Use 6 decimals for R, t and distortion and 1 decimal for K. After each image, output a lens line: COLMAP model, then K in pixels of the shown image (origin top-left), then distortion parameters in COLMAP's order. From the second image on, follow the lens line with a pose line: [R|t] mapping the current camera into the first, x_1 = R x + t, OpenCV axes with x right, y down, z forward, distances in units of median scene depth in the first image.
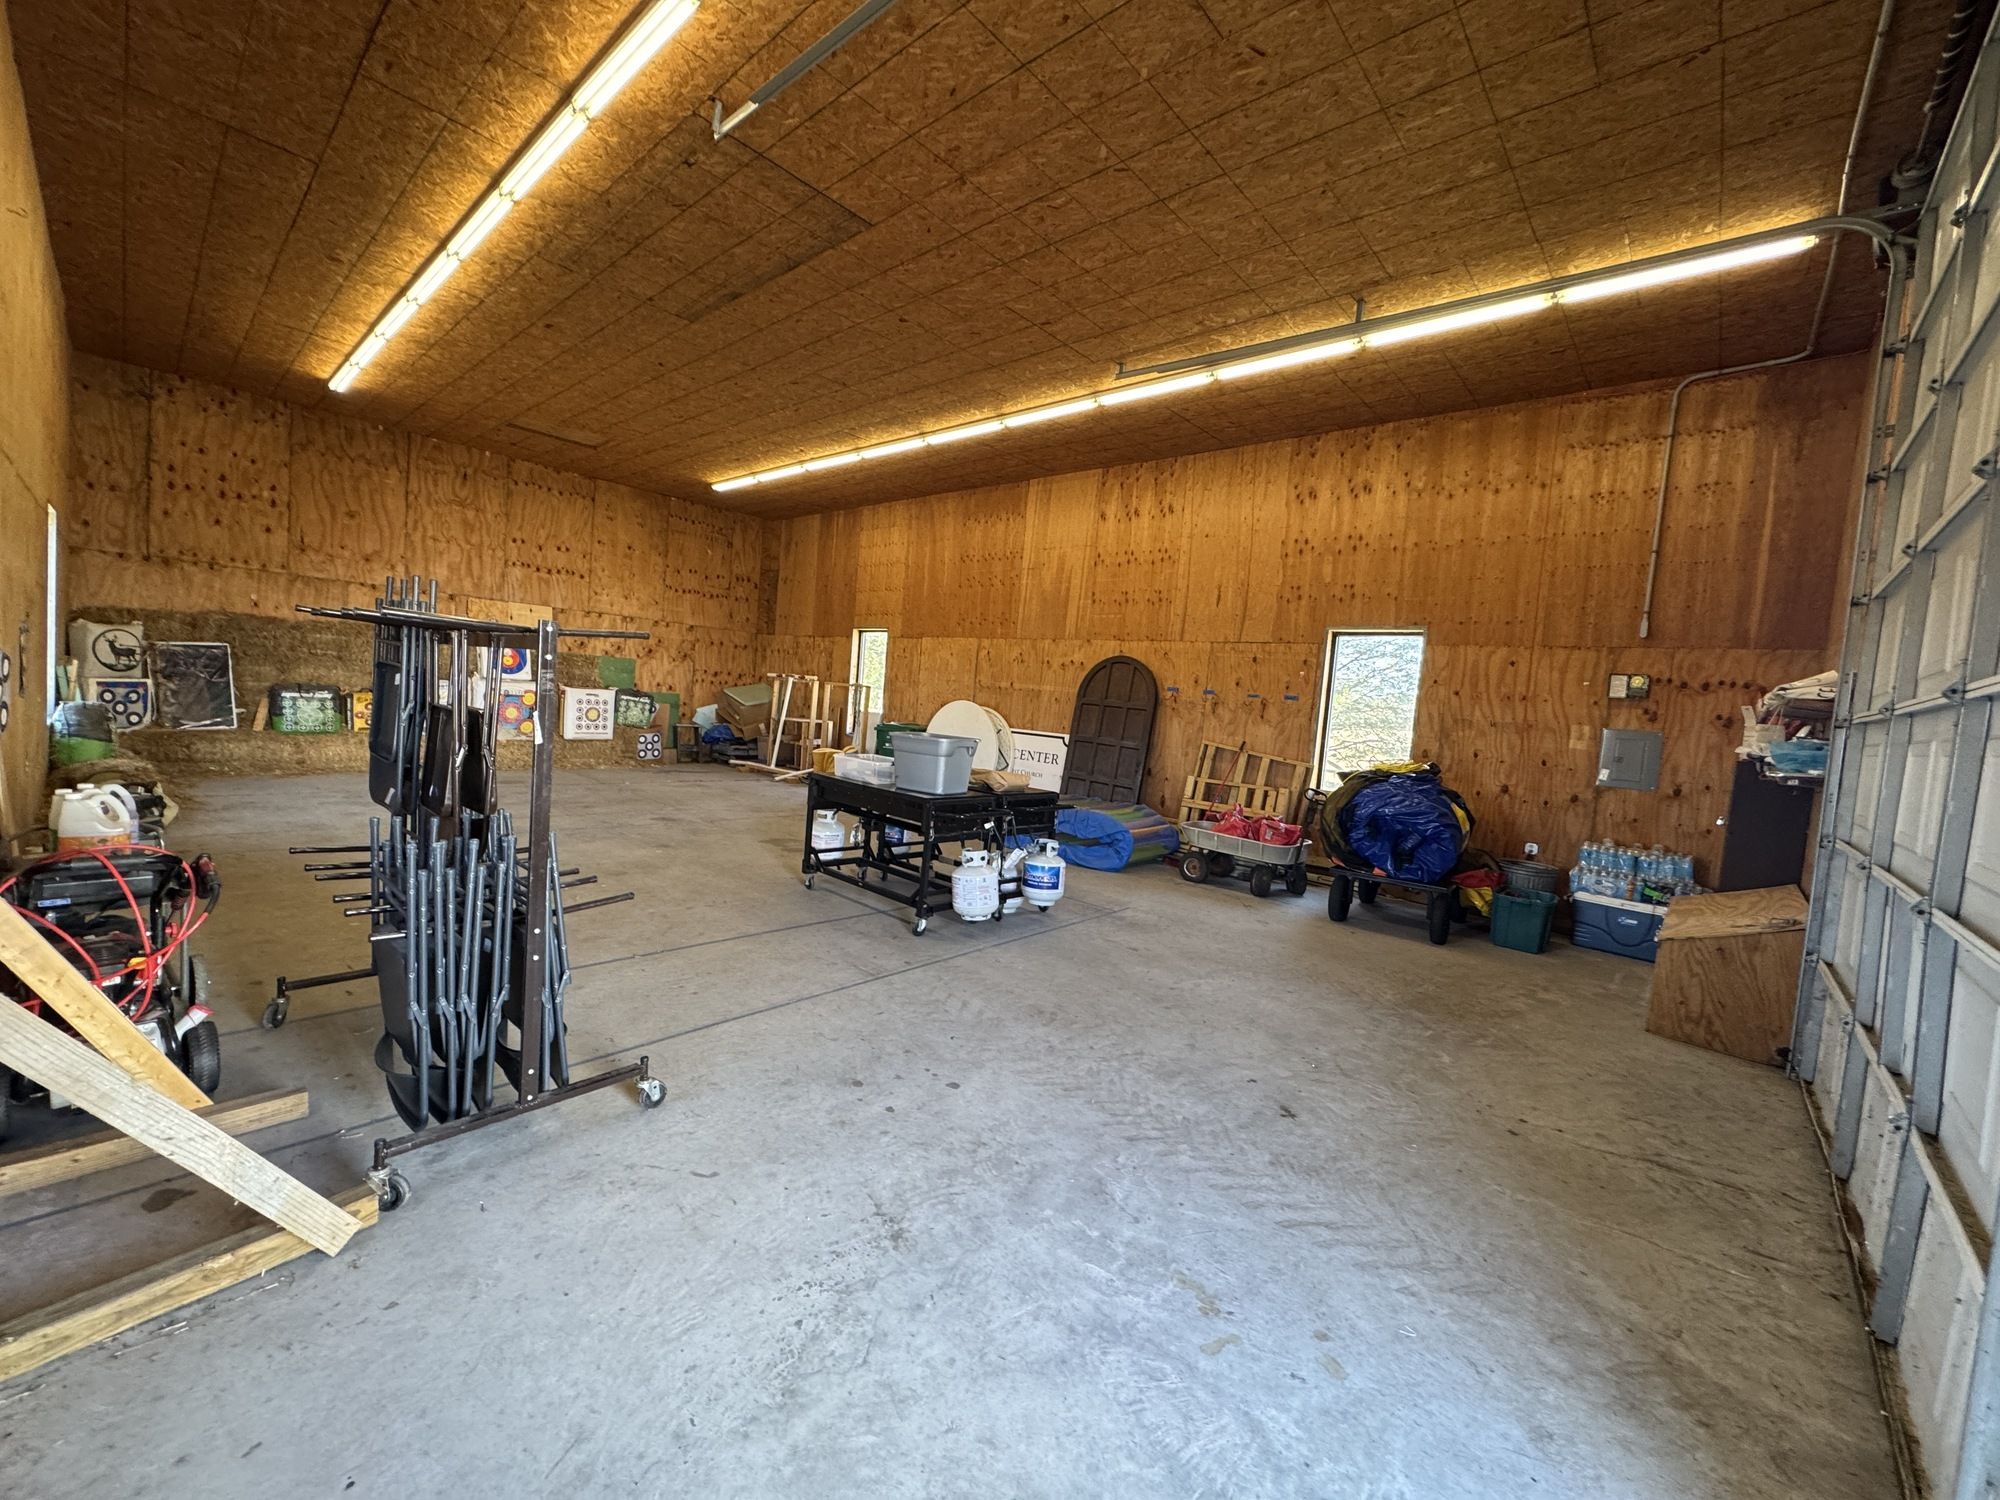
lens RADIAL K [[793.2, 0, 1000.0], [0, 793.2, 750.0], [0, 0, 1]] dist [-0.001644, 0.000096]
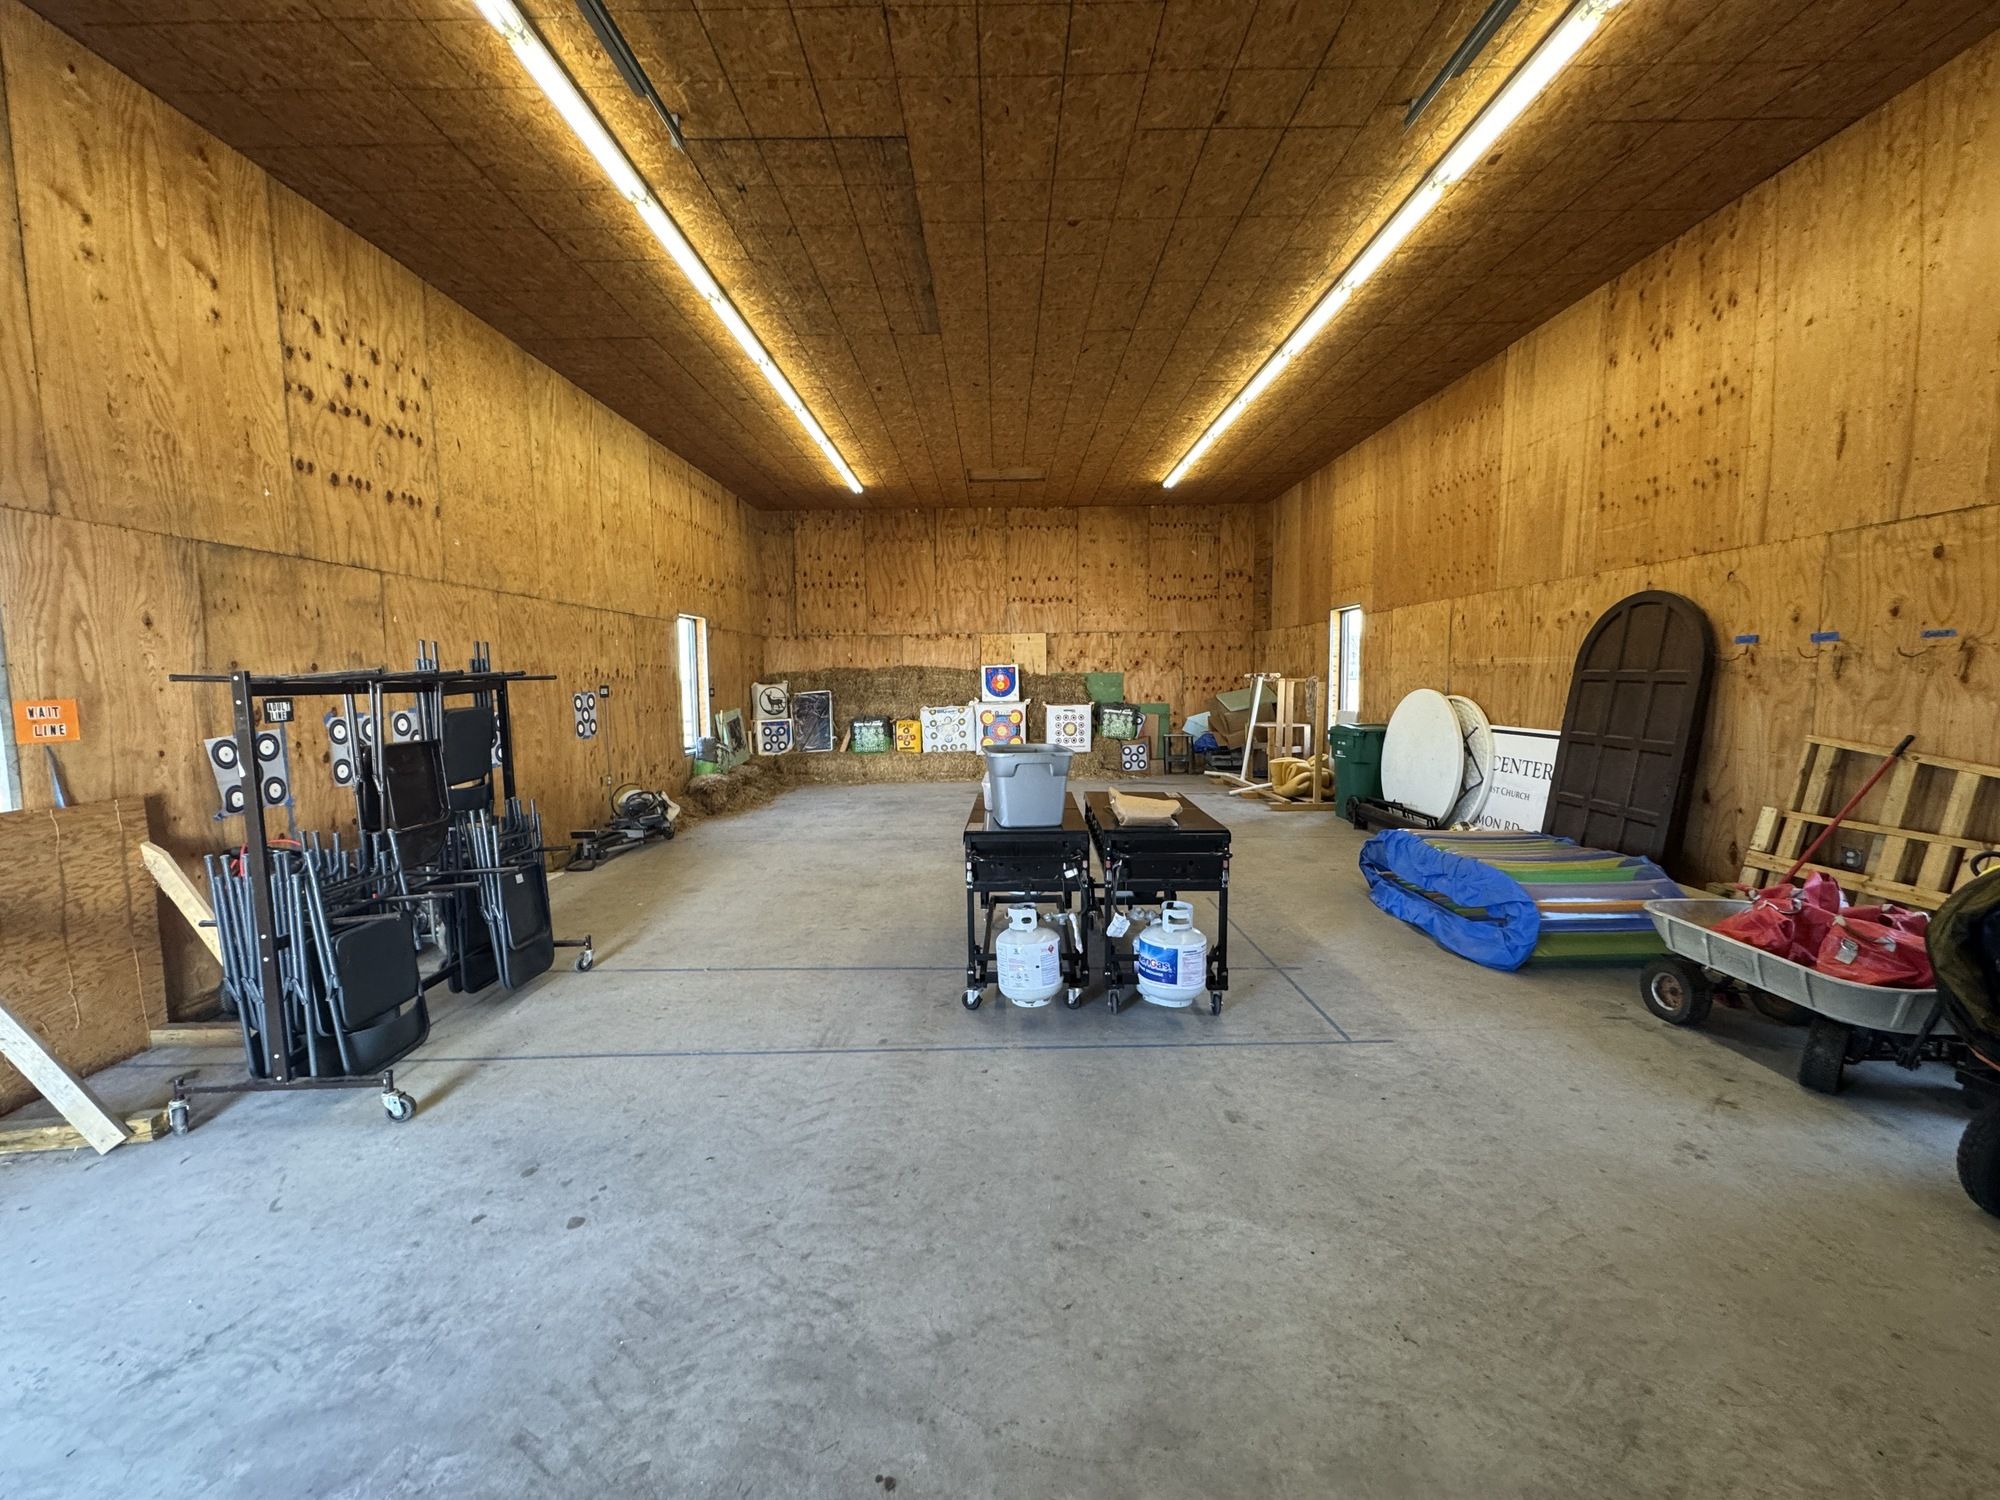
lens RADIAL K [[793.2, 0, 1000.0], [0, 793.2, 750.0], [0, 0, 1]] dist [-0.001644, 0.000096]
pose [[0.665130, -0.020520, -0.746446, 0.265739], [0.015007, 0.999788, -0.014112, -0.003506], [0.746577, -0.001816, 0.665296, 0.271678]]
